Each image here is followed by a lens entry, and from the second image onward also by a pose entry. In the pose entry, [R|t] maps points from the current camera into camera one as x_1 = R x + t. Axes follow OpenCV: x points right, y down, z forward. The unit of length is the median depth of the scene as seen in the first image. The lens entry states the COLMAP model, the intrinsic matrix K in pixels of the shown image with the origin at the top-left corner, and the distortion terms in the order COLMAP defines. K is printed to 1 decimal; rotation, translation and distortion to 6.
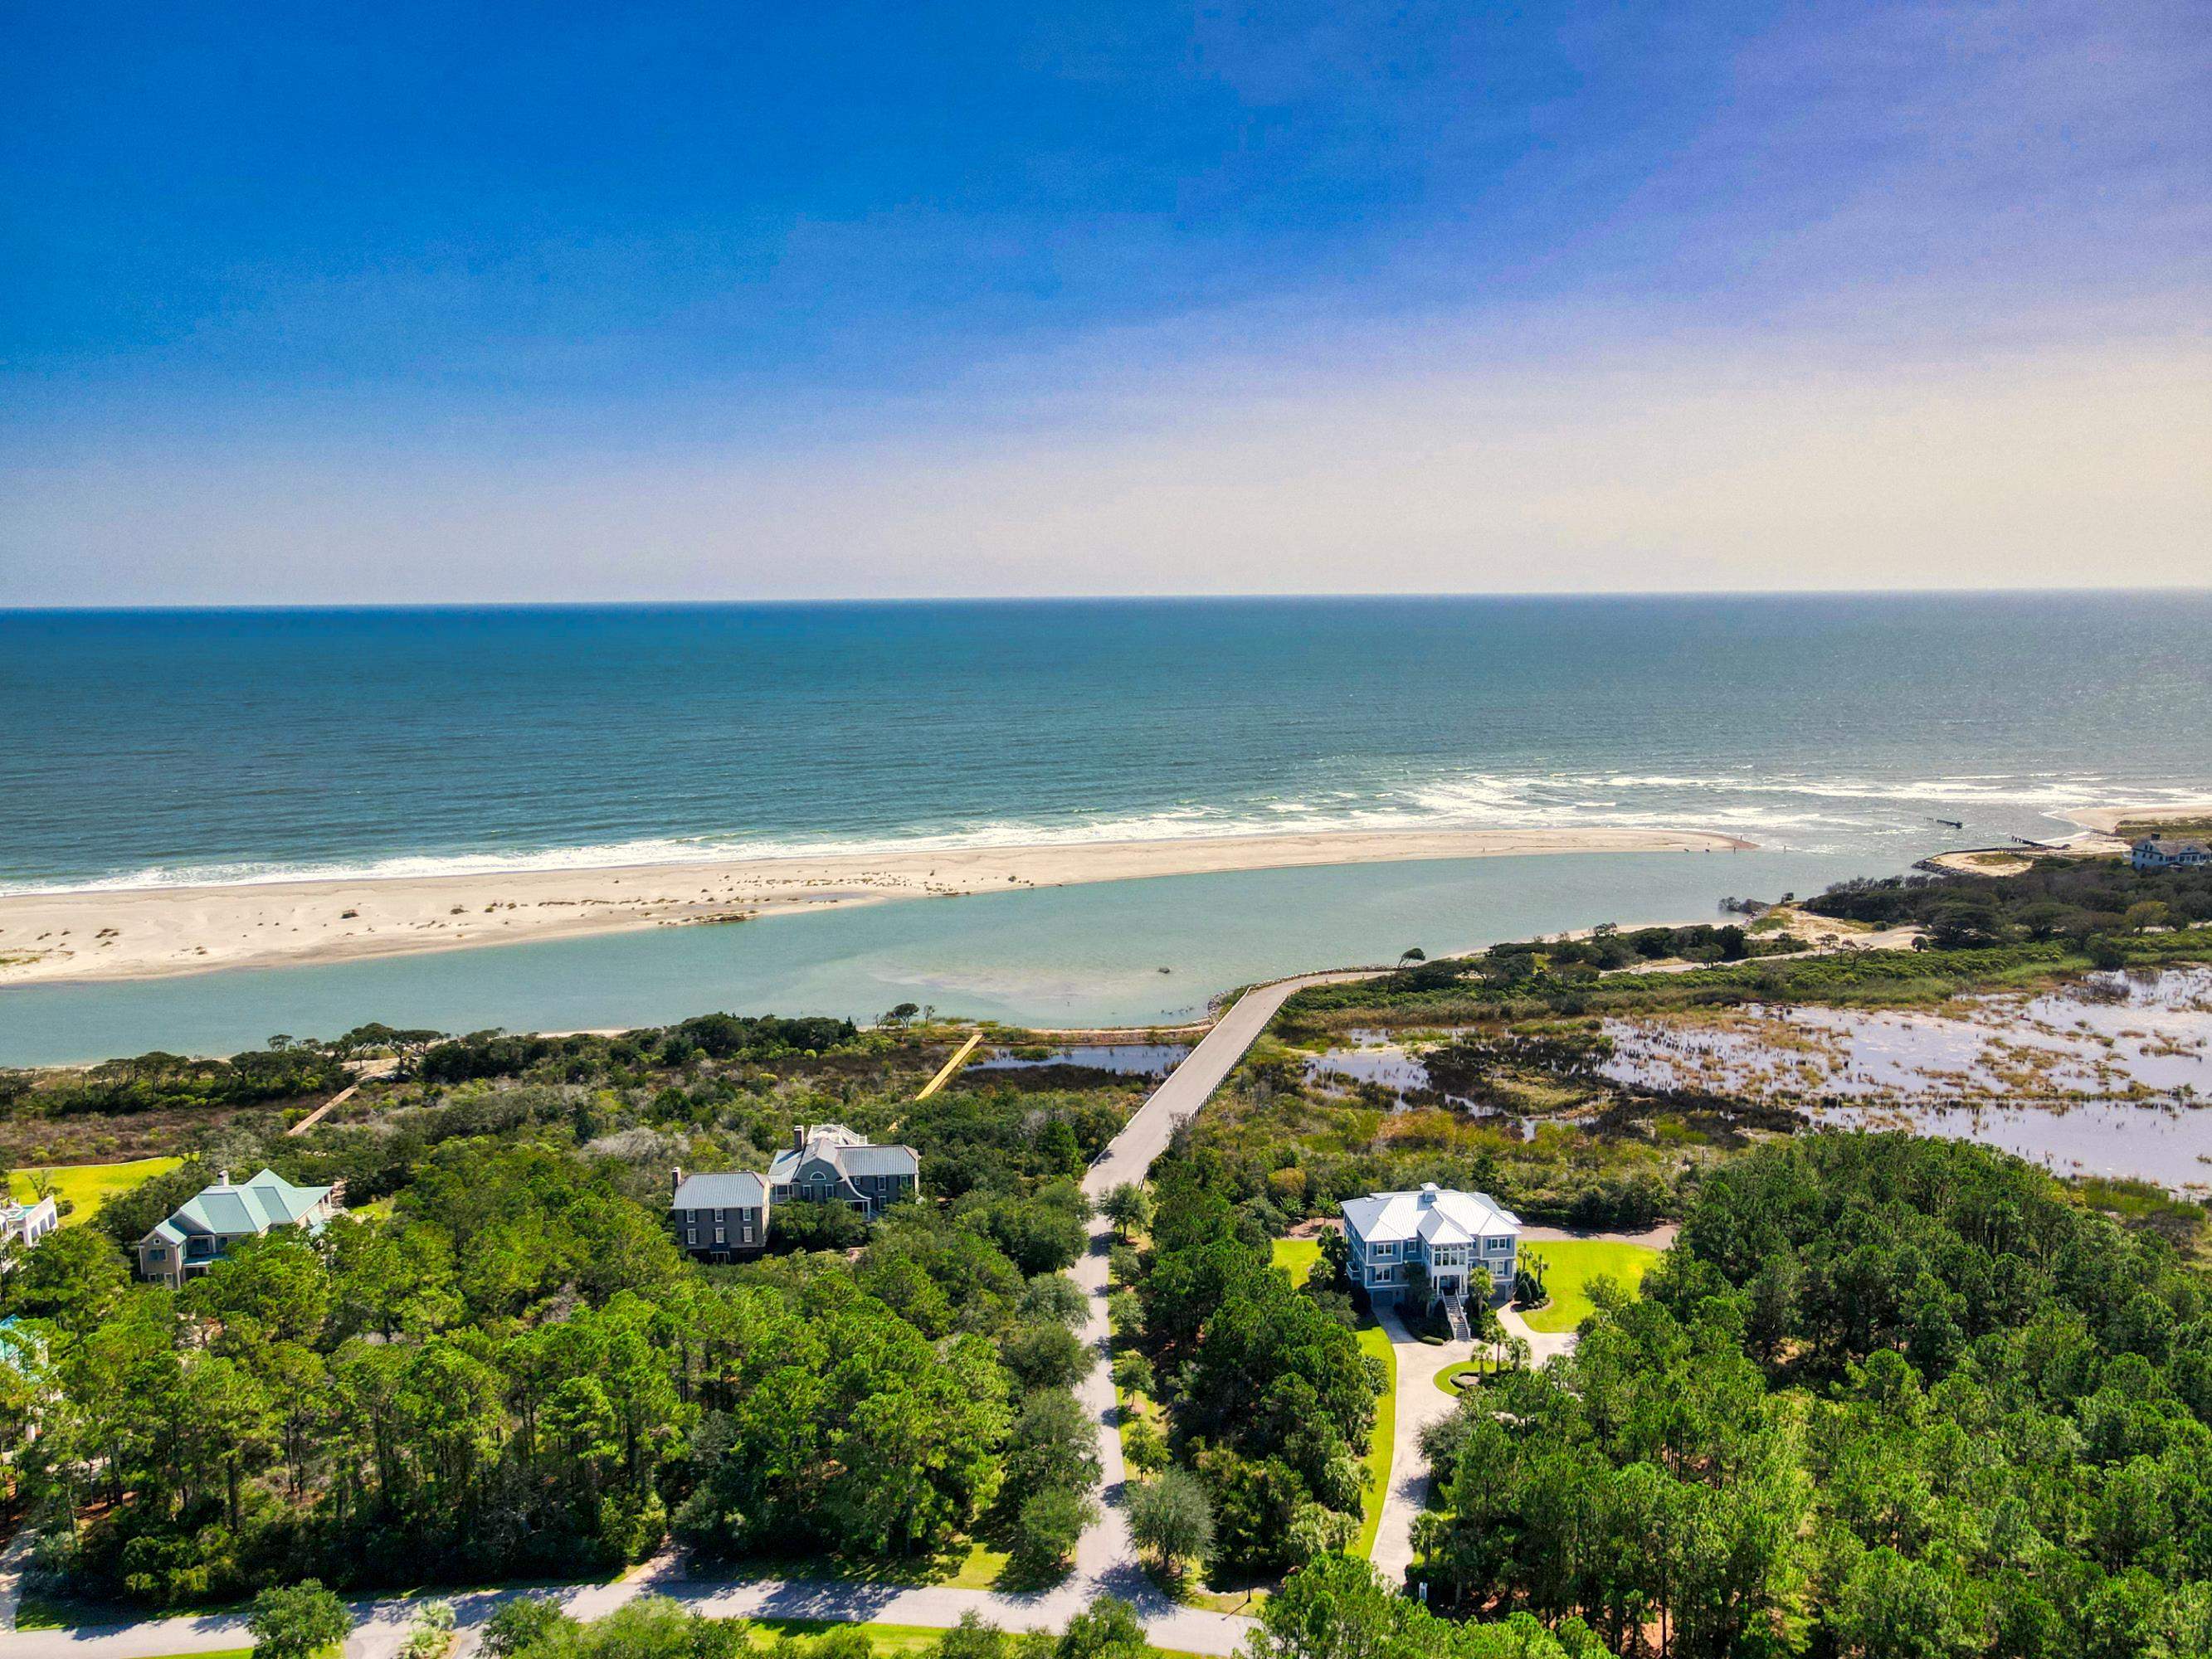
lens RADIAL K [[1602.8, 0, 1106.0], [0, 1602.8, 829.5], [0, 0, 1]] dist [0.061024, -0.065177]
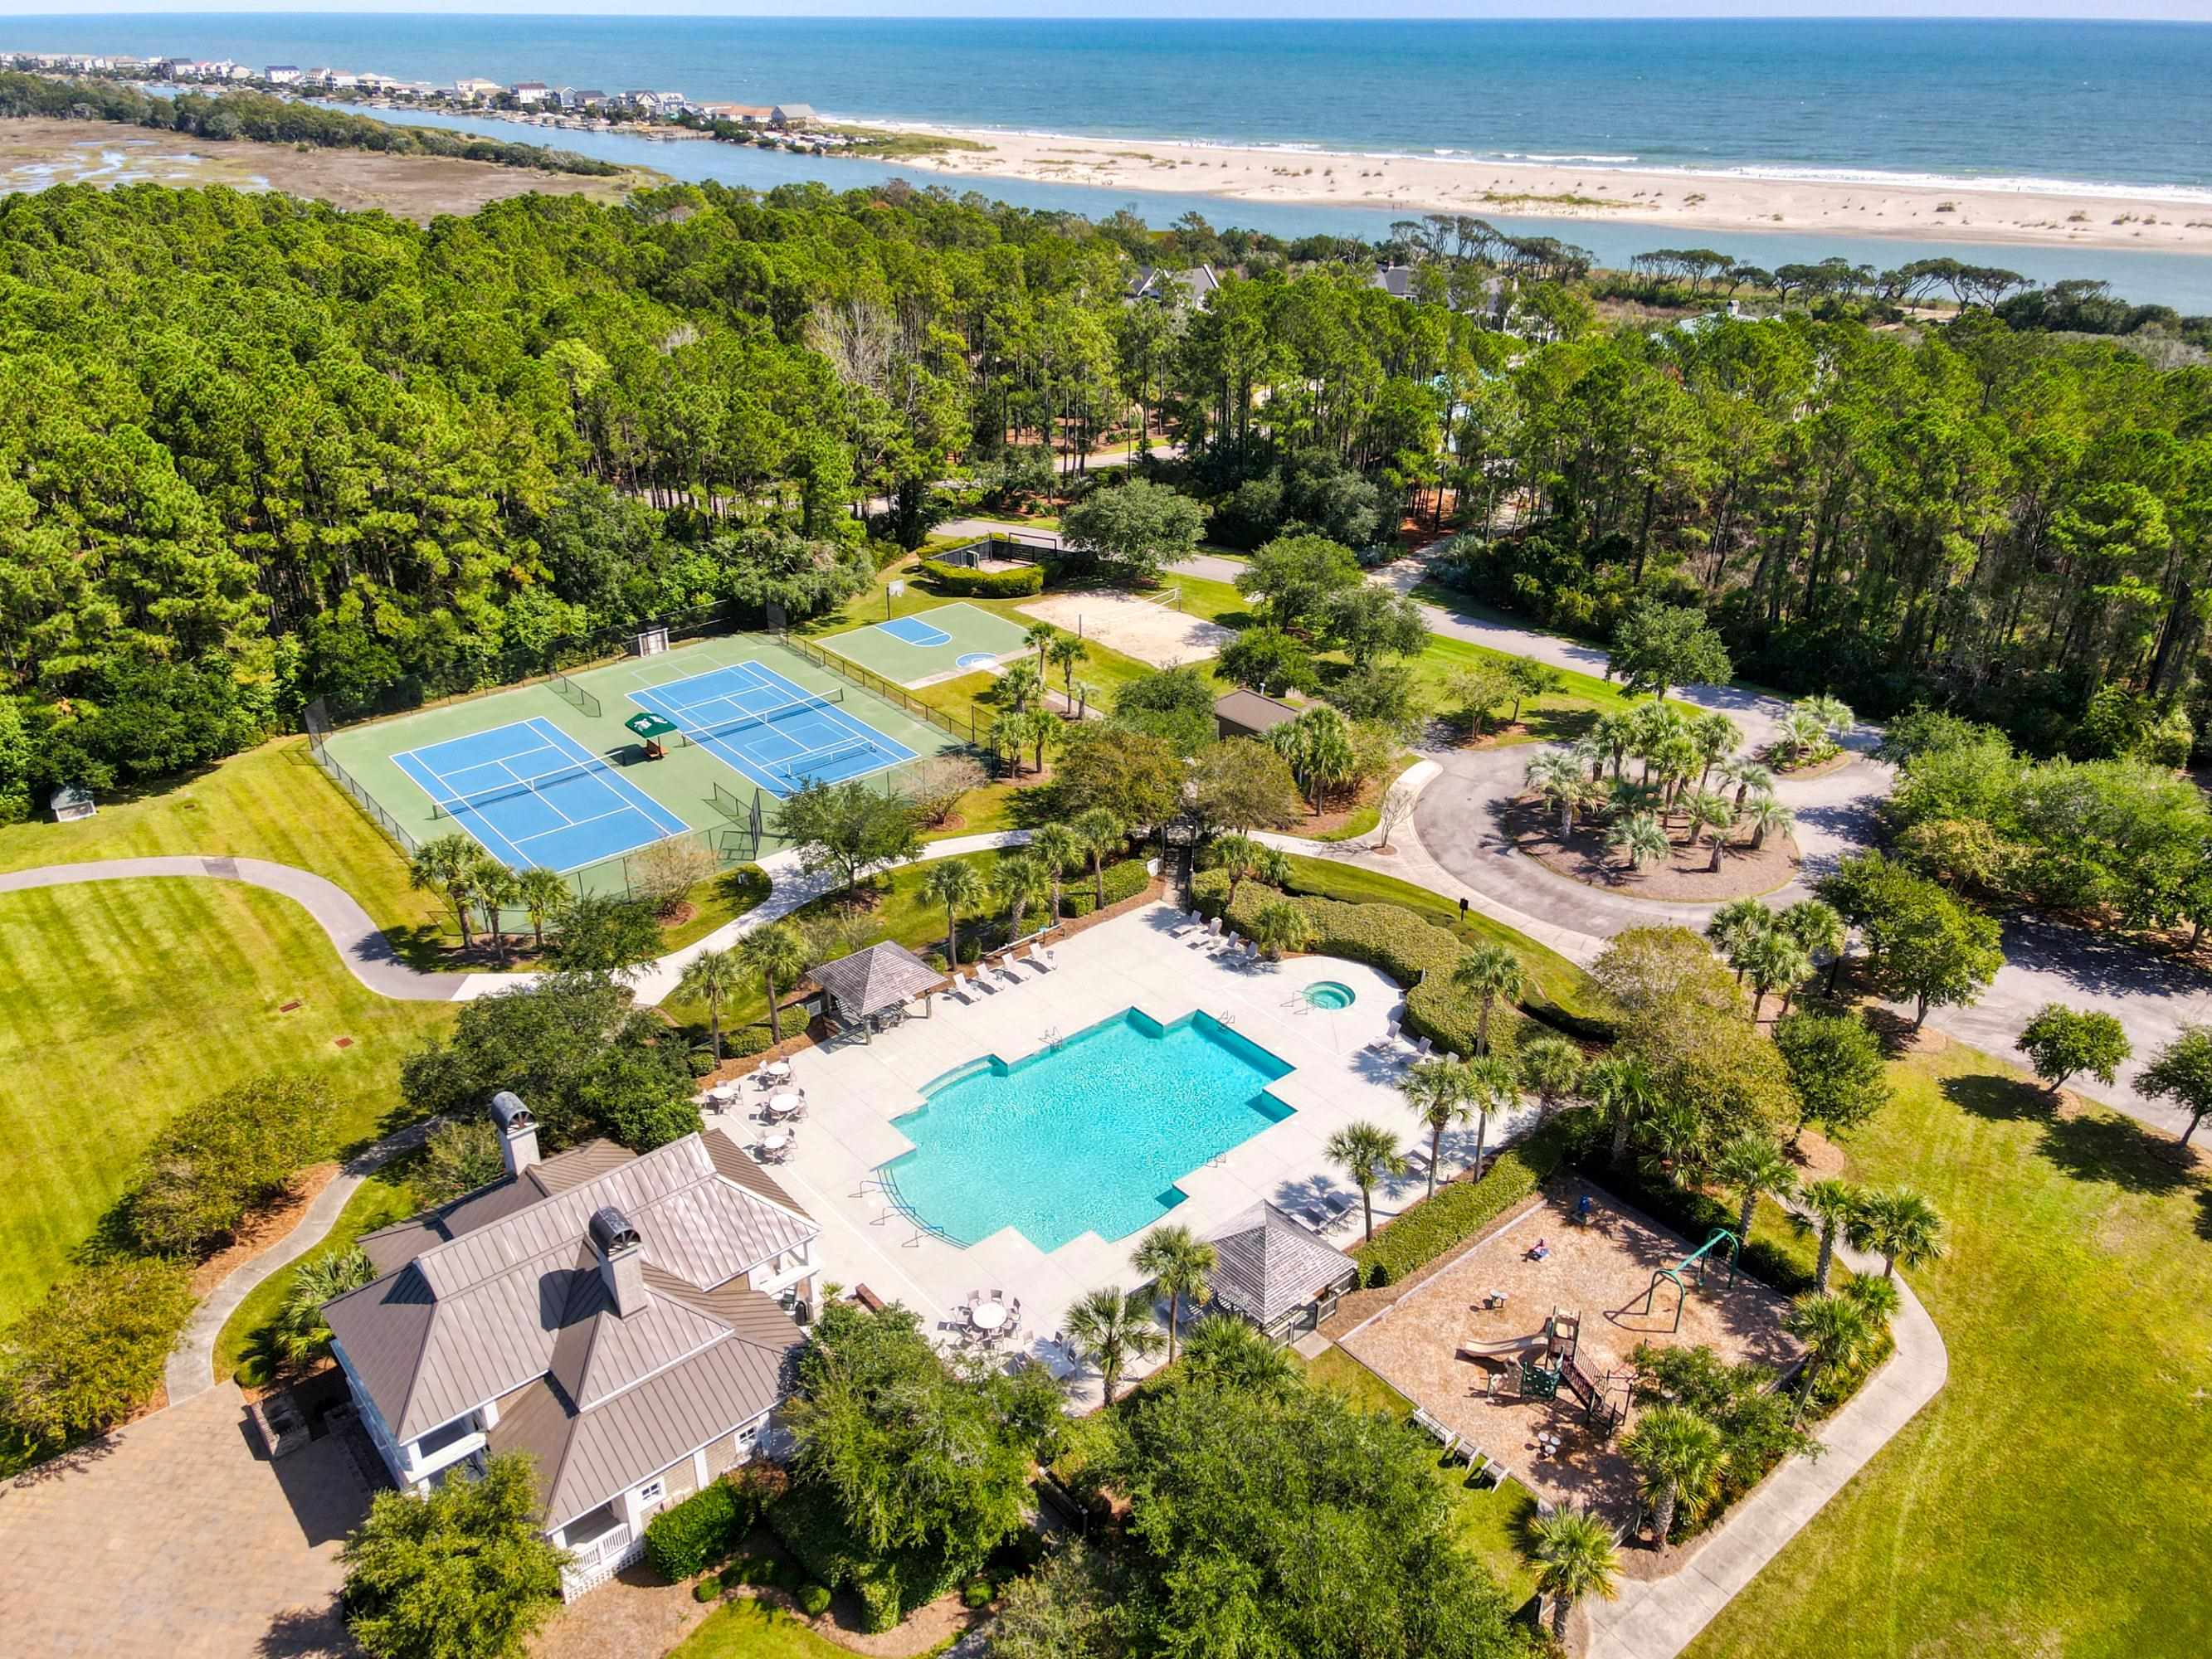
lens RADIAL K [[1623.7, 0, 1106.0], [0, 1623.7, 829.5], [0, 0, 1]] dist [-0.001779, 0.004472]
pose [[0.616491, 0.364141, -0.698098, -0.039249], [-0.132154, 0.921905, 0.364178, 0.153017], [0.776192, -0.132256, 0.616469, 0.138254]]
